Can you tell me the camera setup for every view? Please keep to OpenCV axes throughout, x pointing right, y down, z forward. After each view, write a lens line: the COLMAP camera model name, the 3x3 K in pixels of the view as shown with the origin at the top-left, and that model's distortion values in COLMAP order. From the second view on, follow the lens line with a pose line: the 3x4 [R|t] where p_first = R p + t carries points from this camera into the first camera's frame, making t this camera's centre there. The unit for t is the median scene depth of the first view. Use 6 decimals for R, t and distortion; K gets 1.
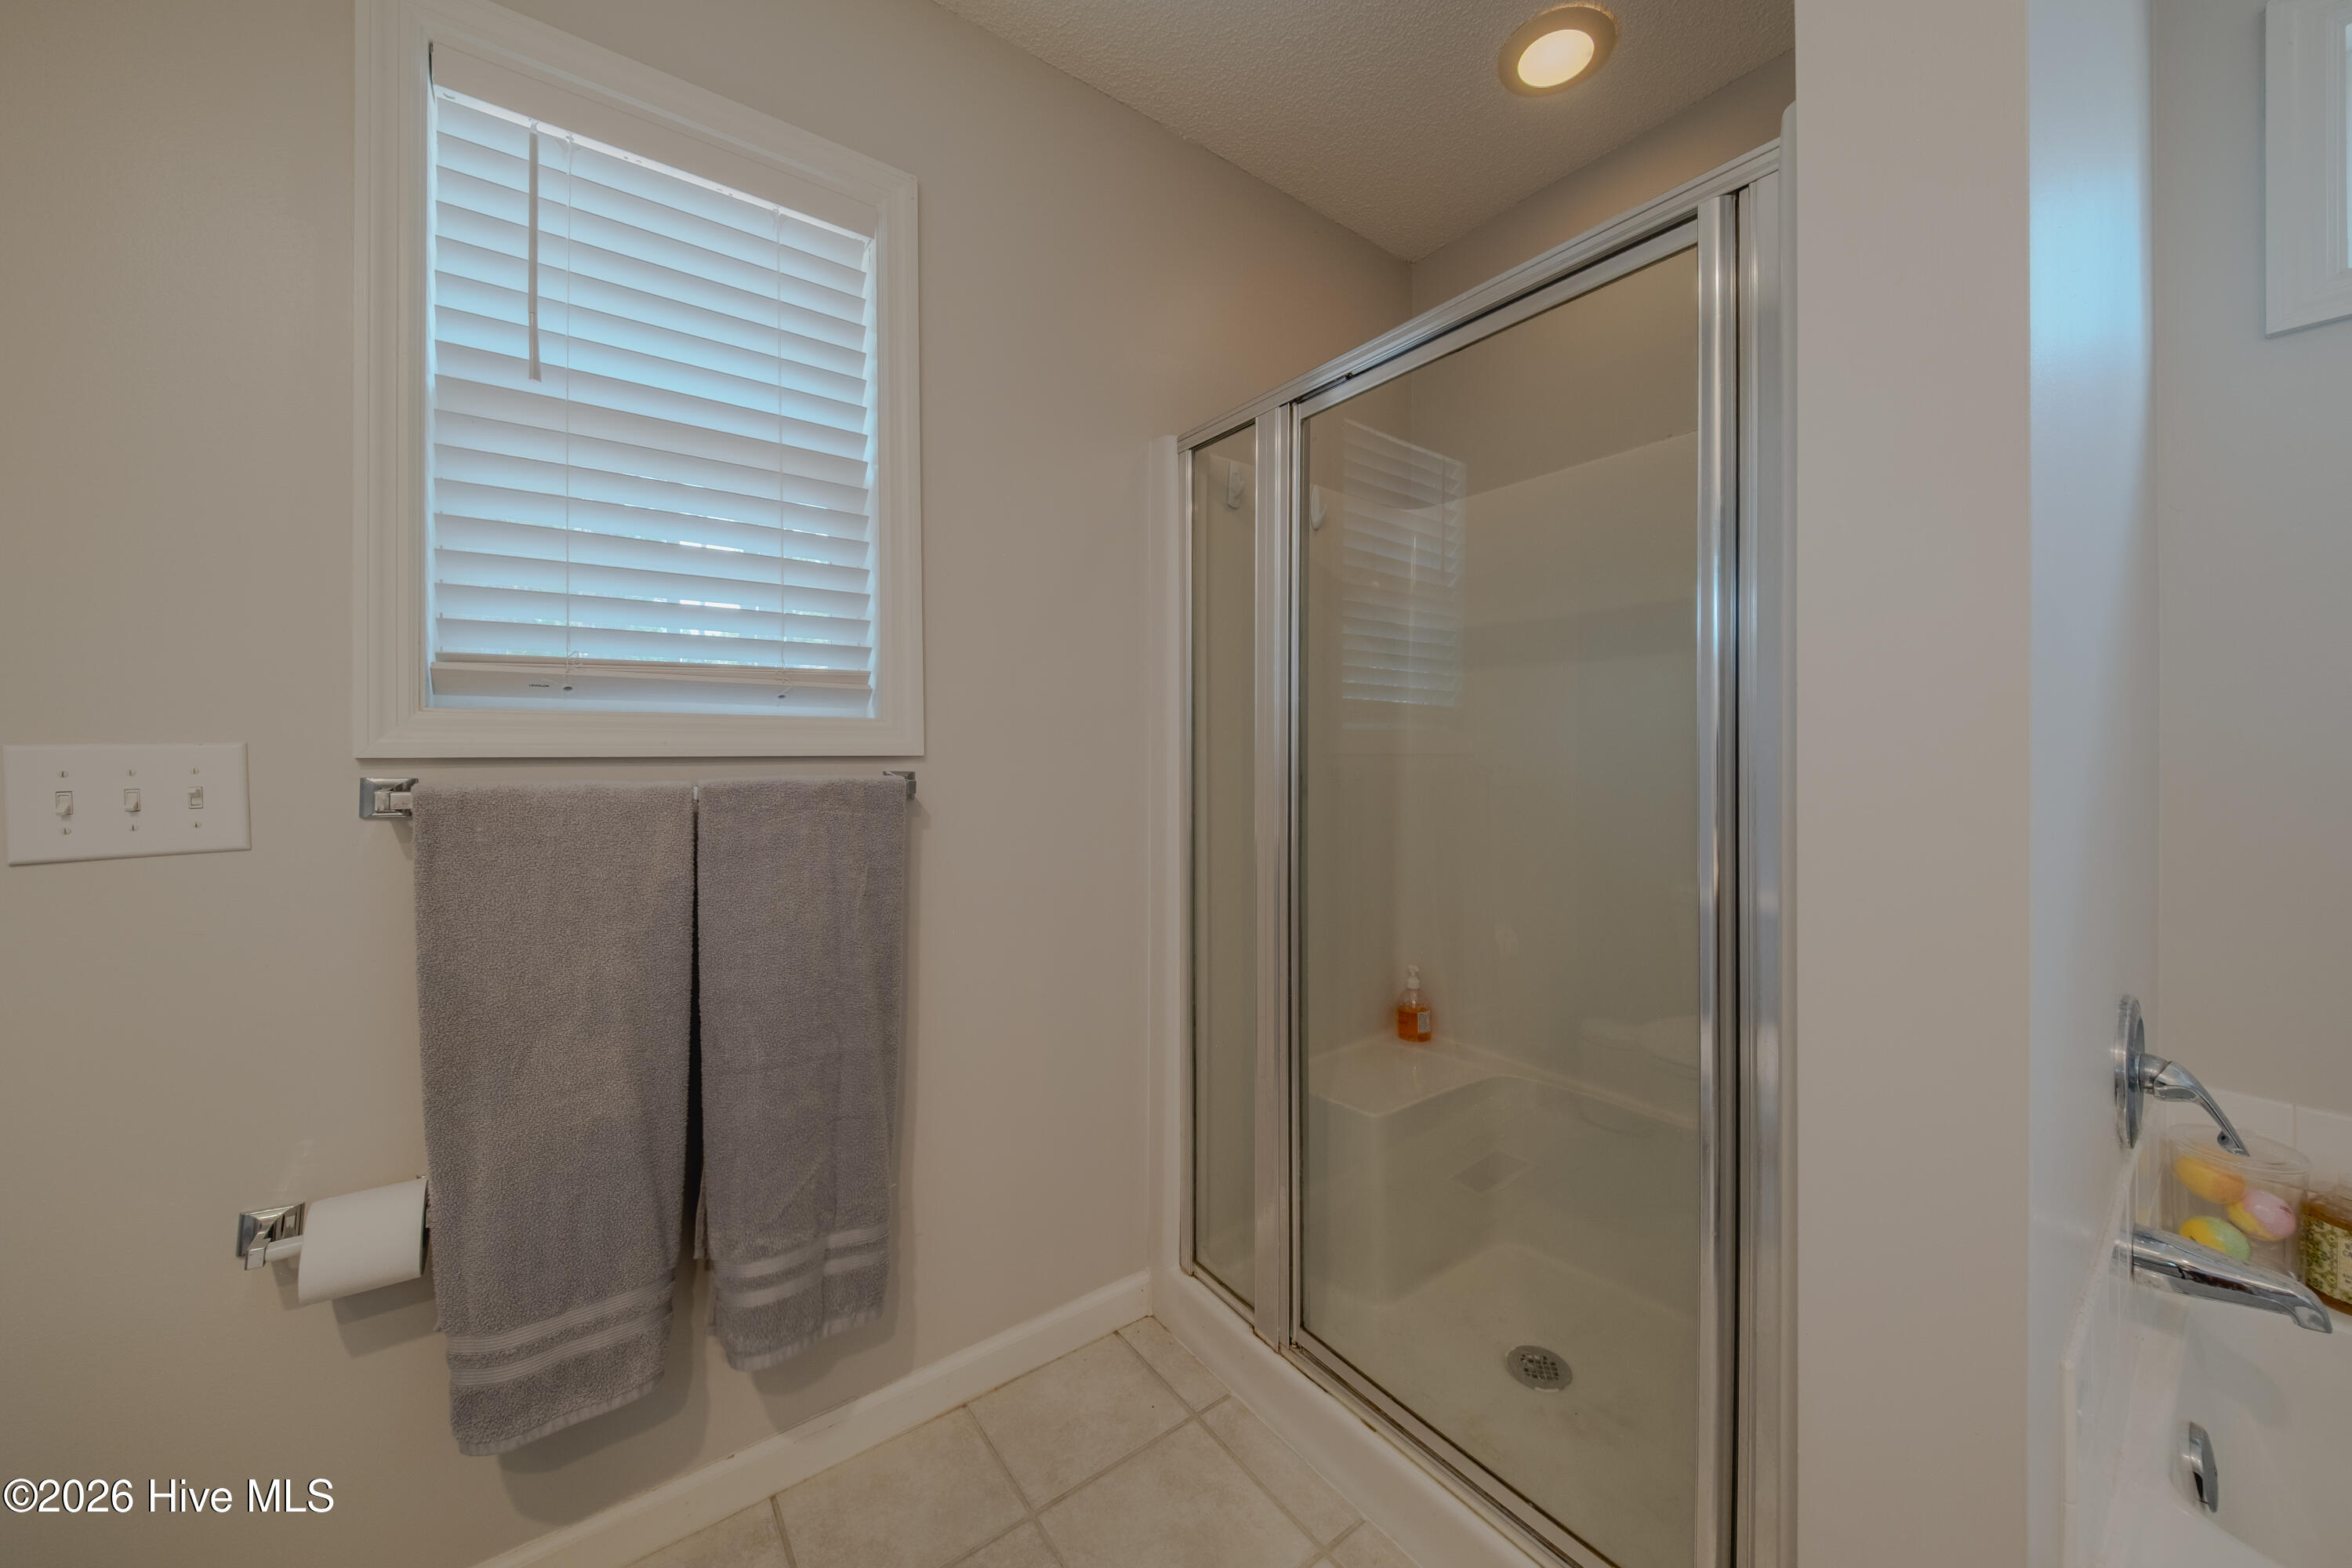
lens RADIAL K [[820.7, 0, 1174.9], [0, 820.7, 762.4], [0, 0, 1]] dist [-0.006367, -0.000473]
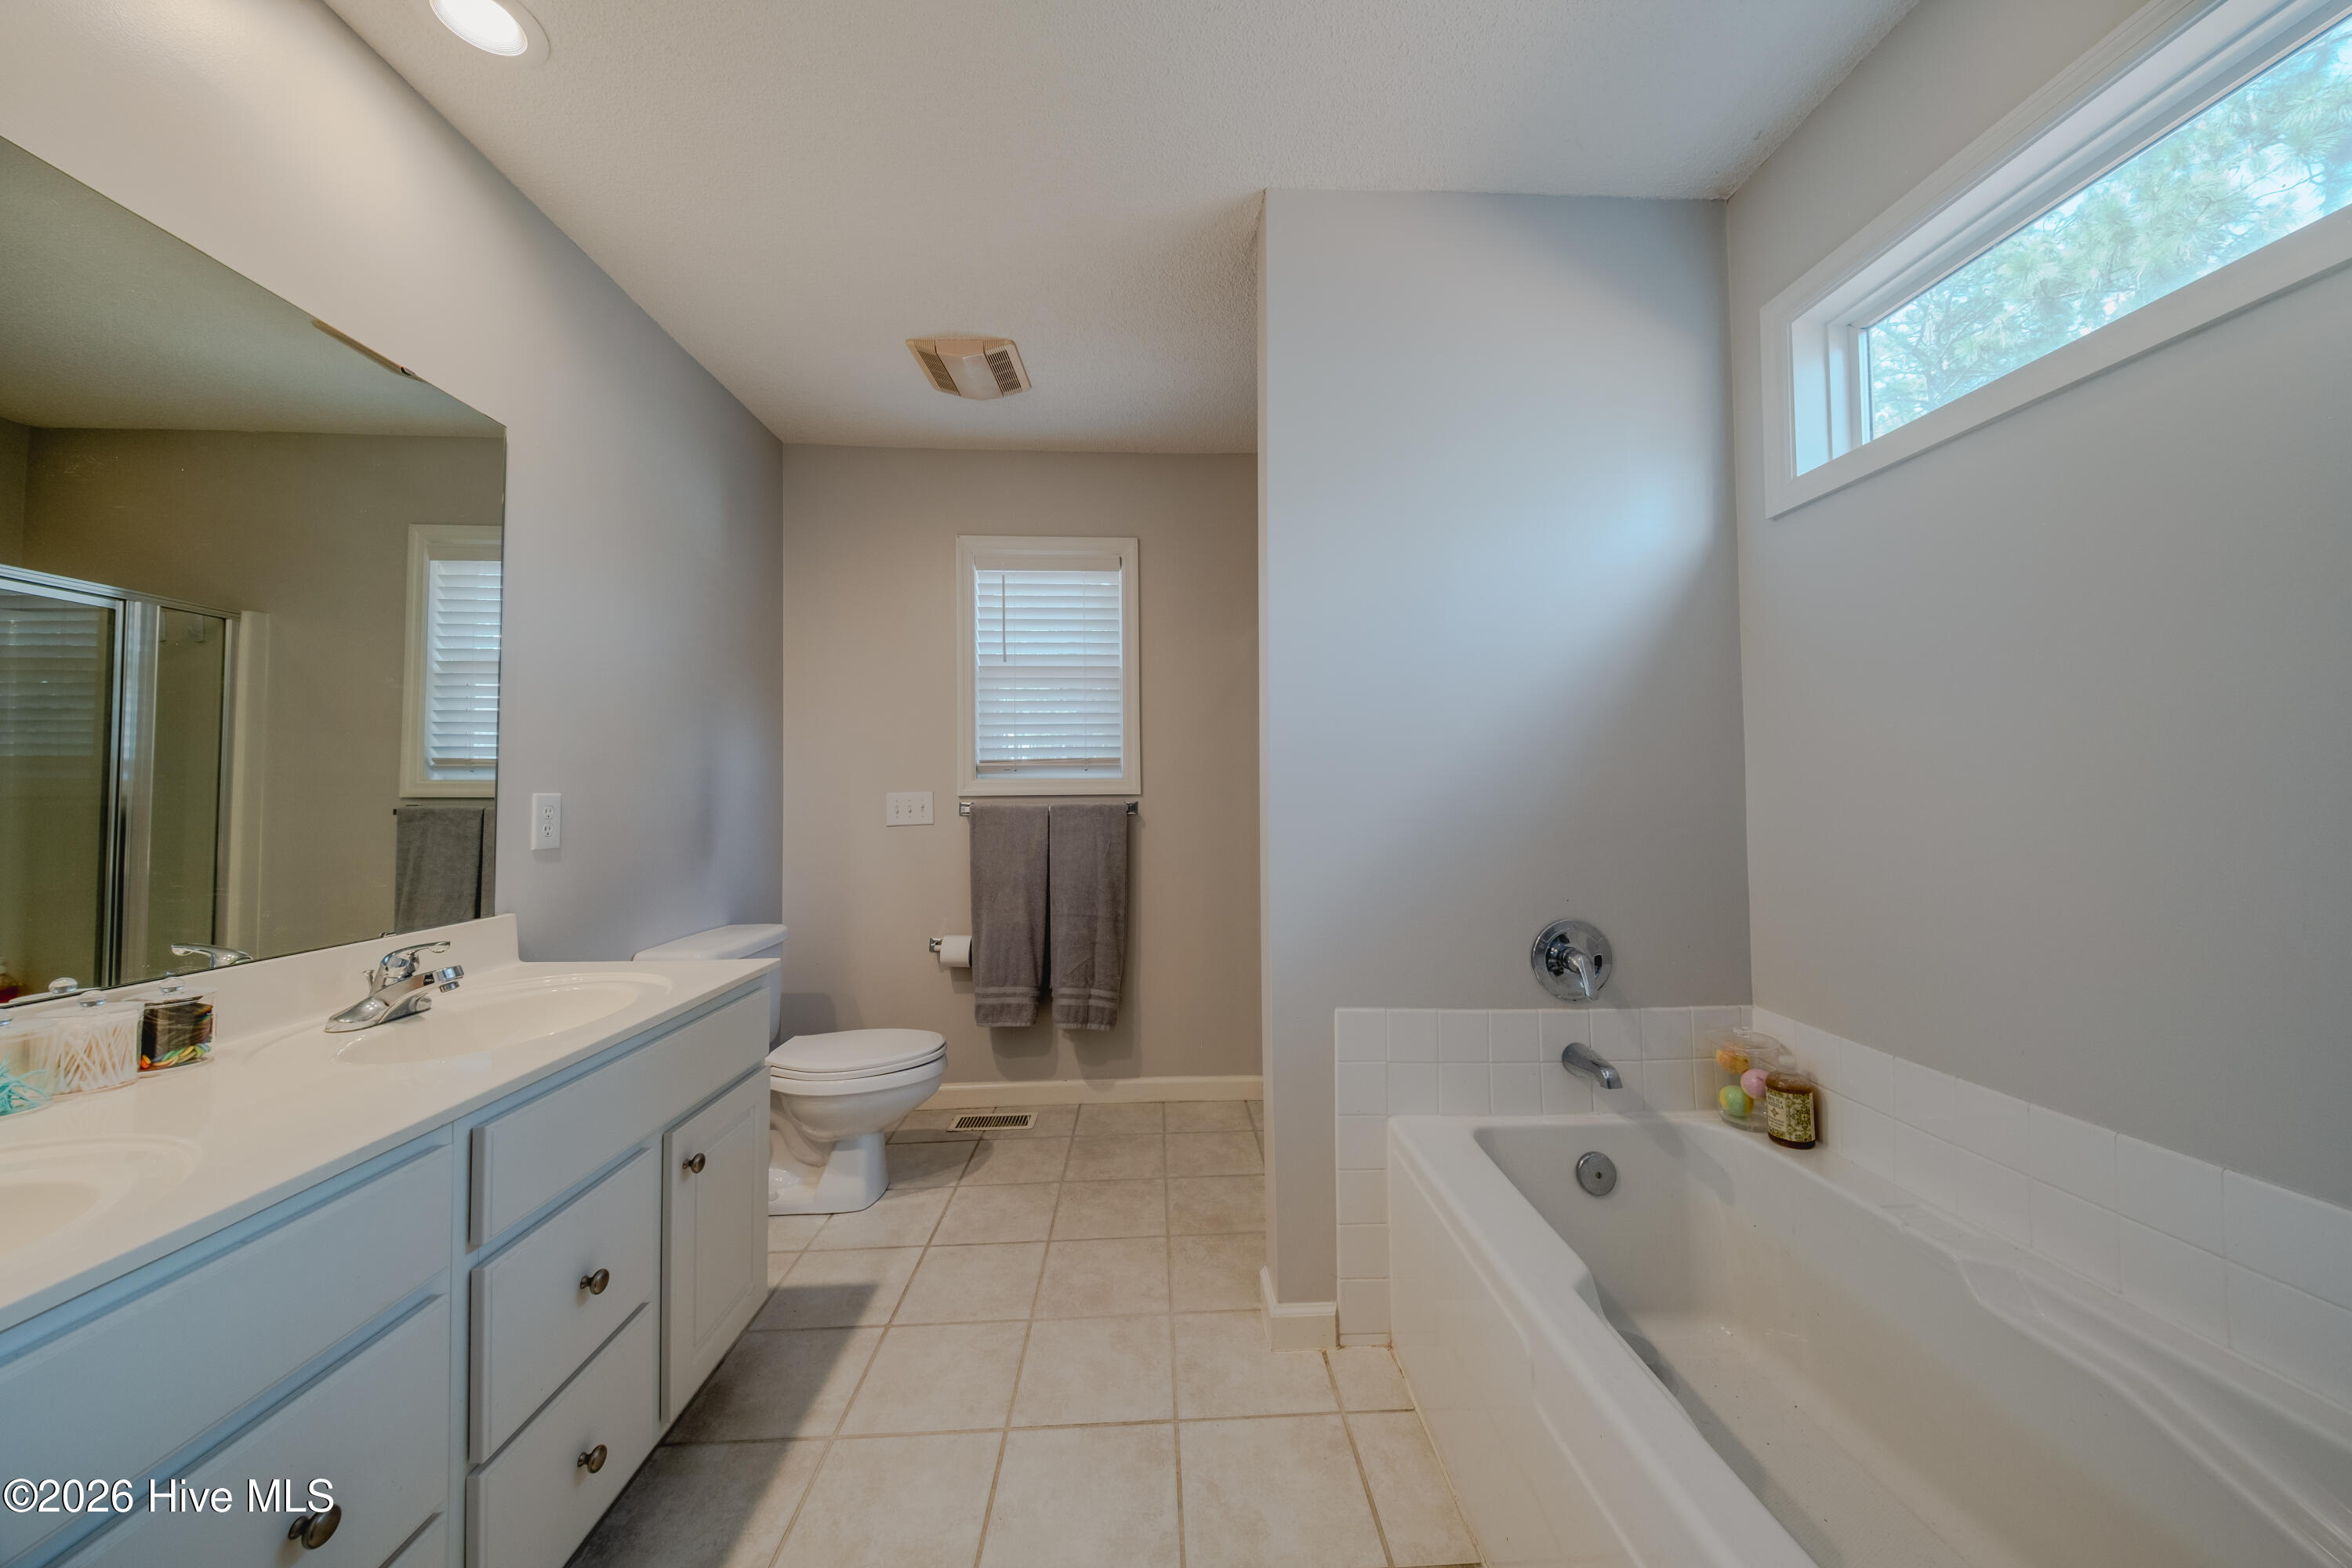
lens RADIAL K [[820.7, 0, 1181.8], [0, 820.7, 780.6], [0, 0, 1]] dist [-0.006367, -0.000473]
pose [[0.816706, -0.017103, -0.576801, 1.315562], [-0.001476, 0.999495, -0.031727, 0.031786], [0.577052, 0.026763, 0.816269, -0.931436]]
